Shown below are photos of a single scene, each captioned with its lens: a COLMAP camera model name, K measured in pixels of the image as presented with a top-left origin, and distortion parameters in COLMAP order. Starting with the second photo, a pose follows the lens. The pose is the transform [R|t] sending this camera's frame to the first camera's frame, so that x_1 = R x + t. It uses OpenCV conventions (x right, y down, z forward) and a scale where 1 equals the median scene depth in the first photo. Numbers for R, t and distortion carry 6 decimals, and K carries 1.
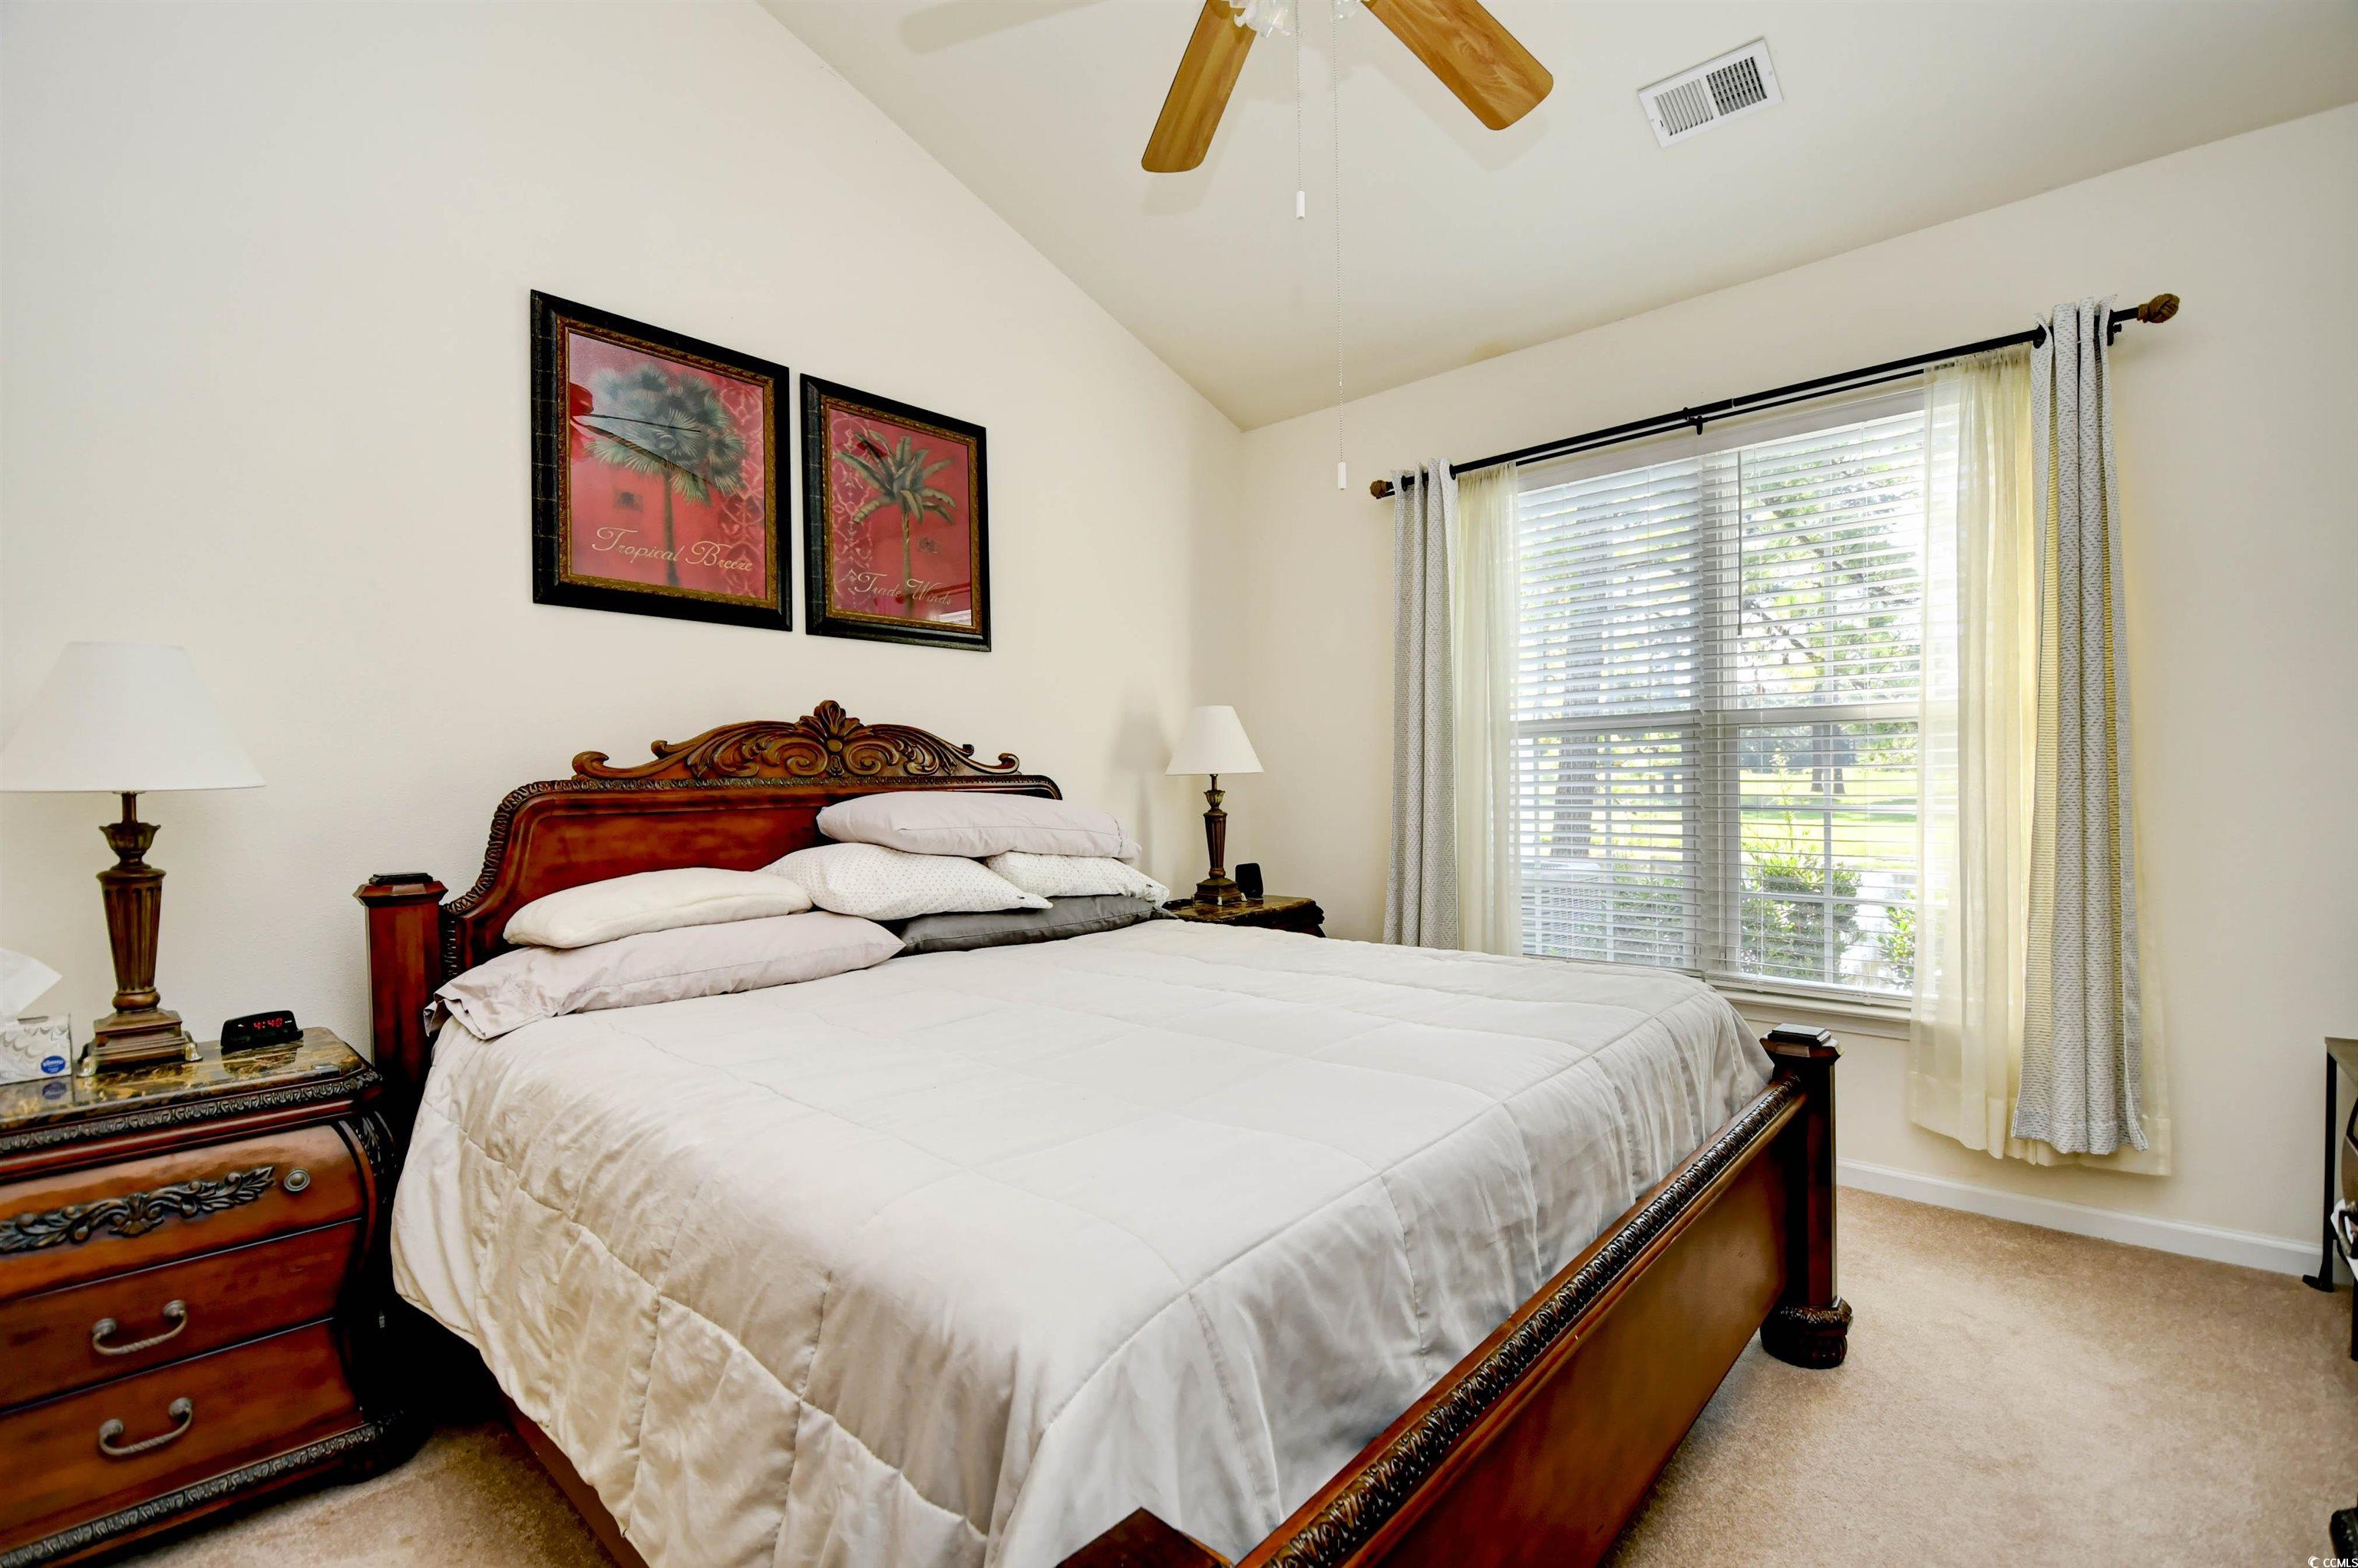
lens RADIAL K [[1052.8, 0, 1175.8], [0, 1052.8, 784.0], [0, 0, 1]] dist [0.002355, -0.004222]
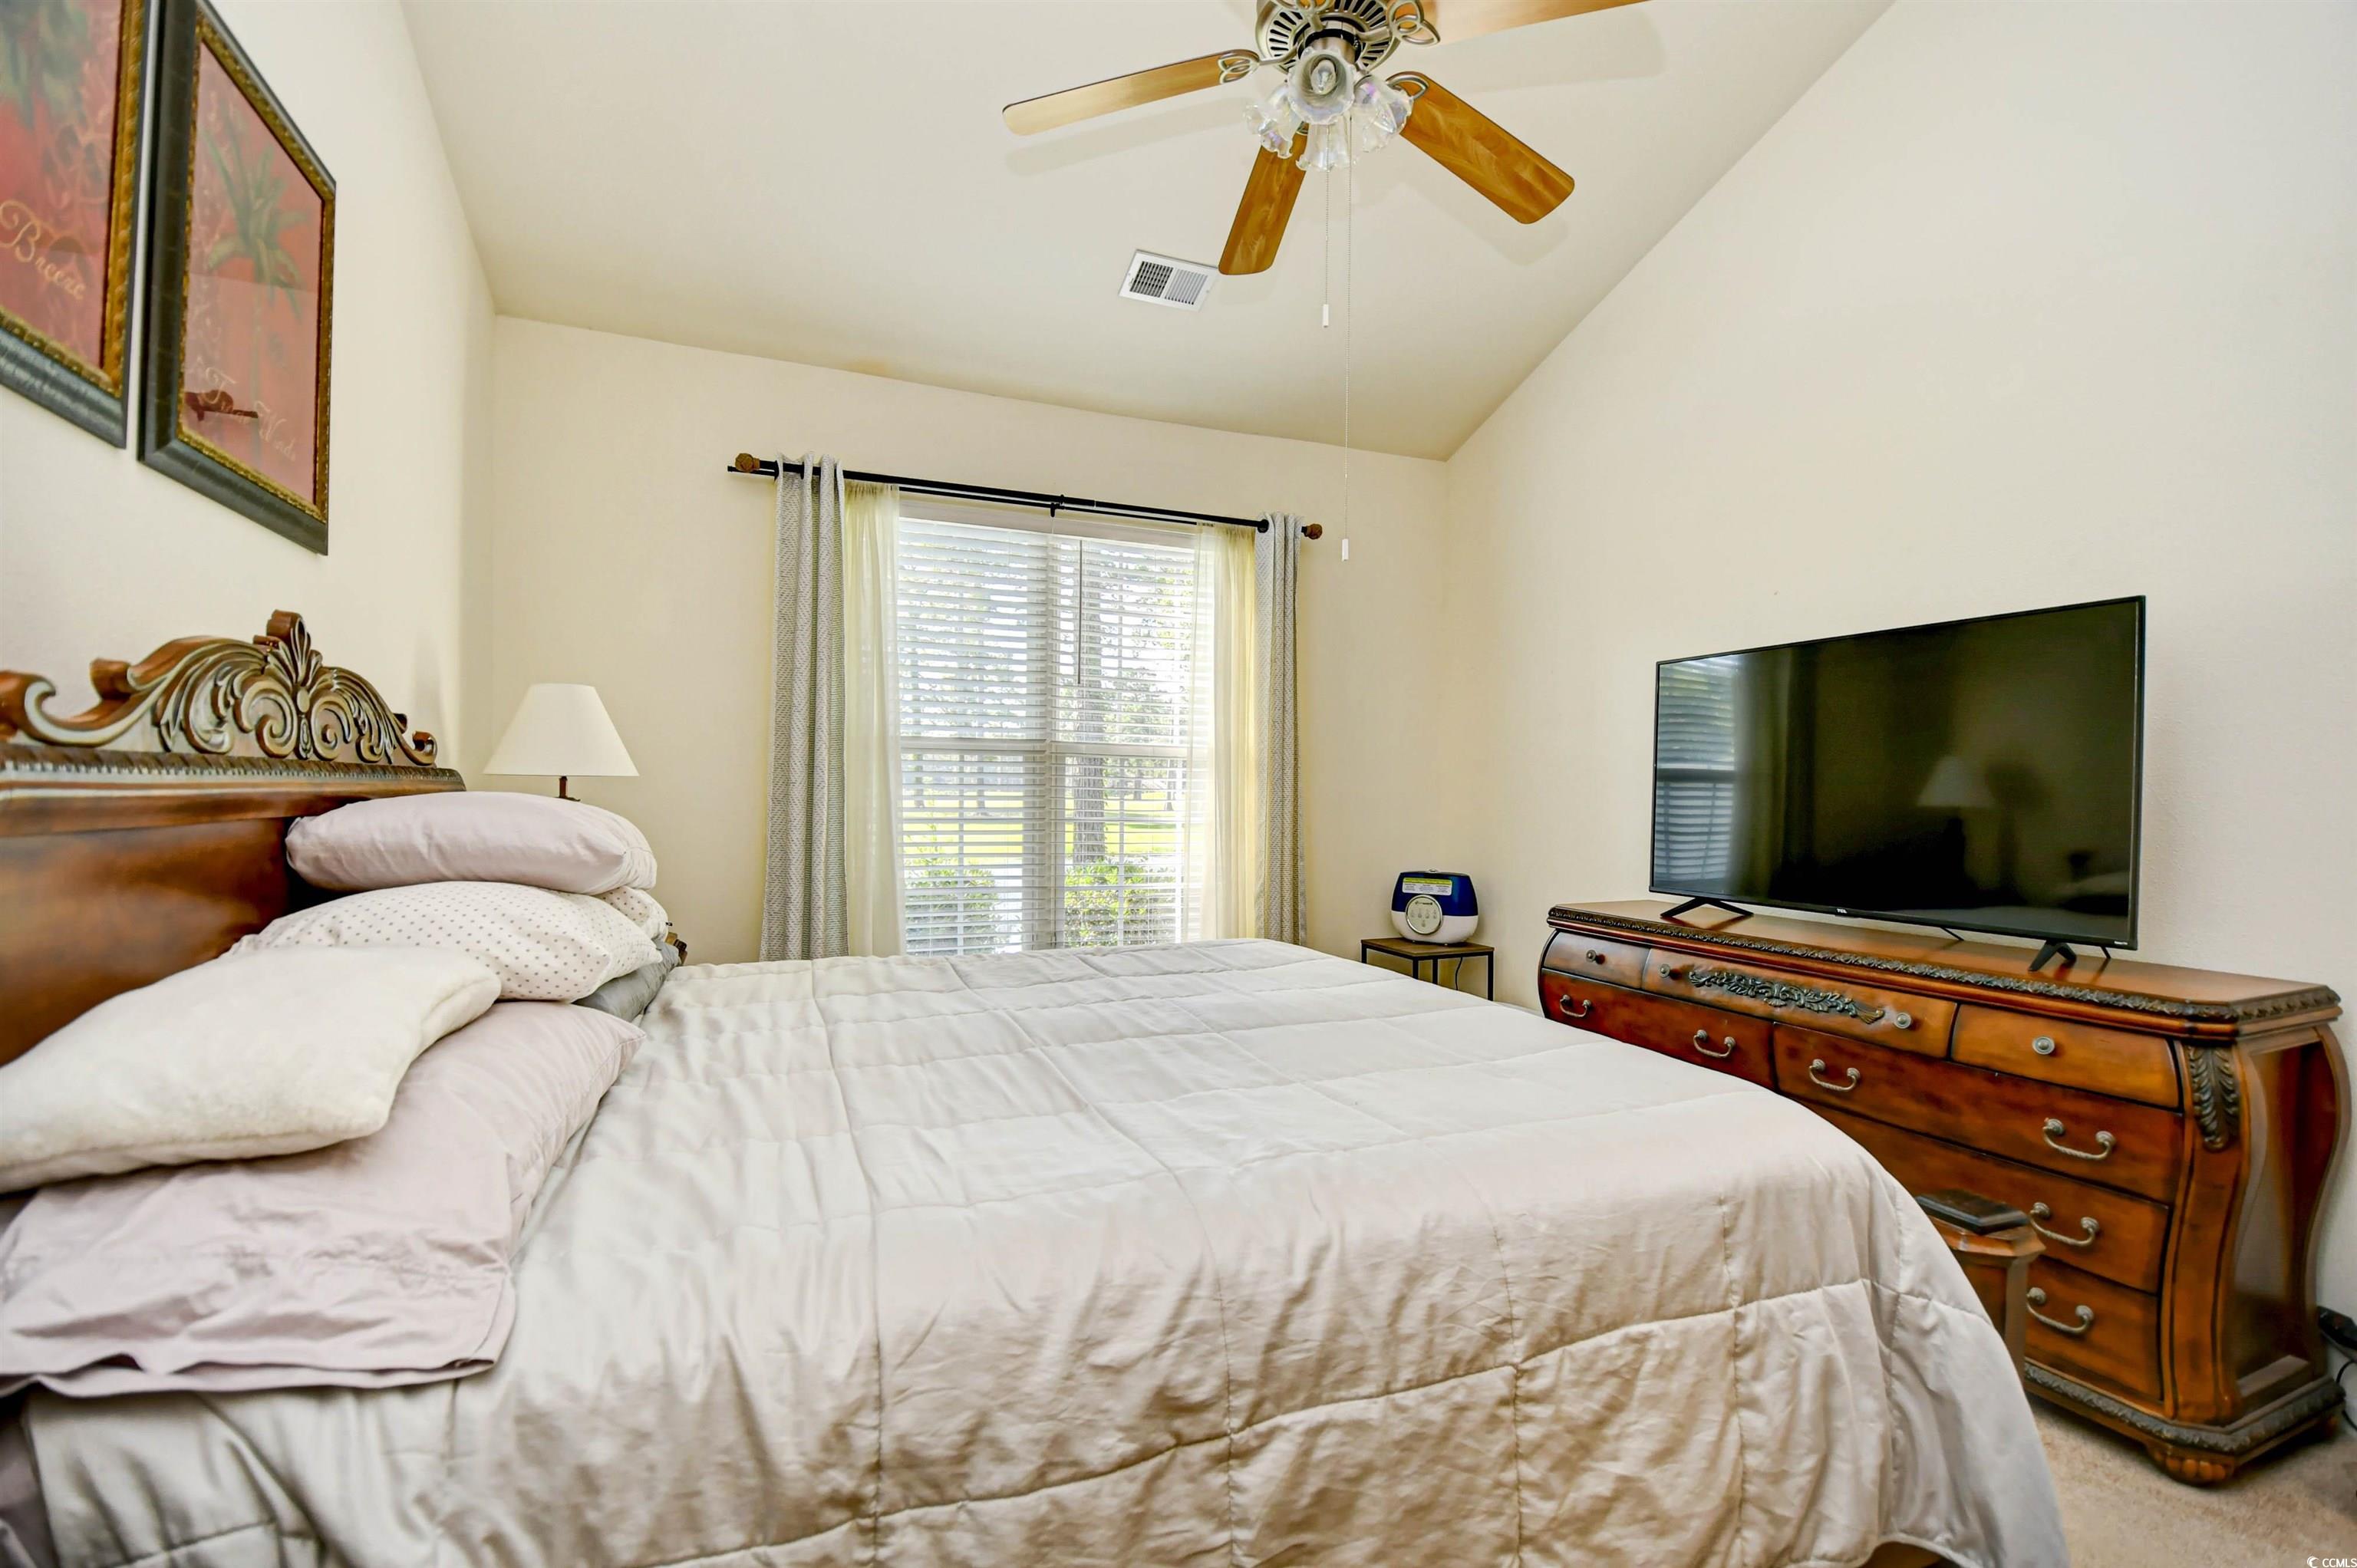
lens RADIAL K [[1052.3, 0, 1175.4], [0, 1052.3, 796.6], [0, 0, 1]] dist [0.002355, -0.004222]
pose [[0.419472, 0.019088, 0.907567, -0.566430], [-0.012648, 0.999805, -0.015182, 0.012994], [-0.907680, -0.005111, 0.419632, 0.360106]]
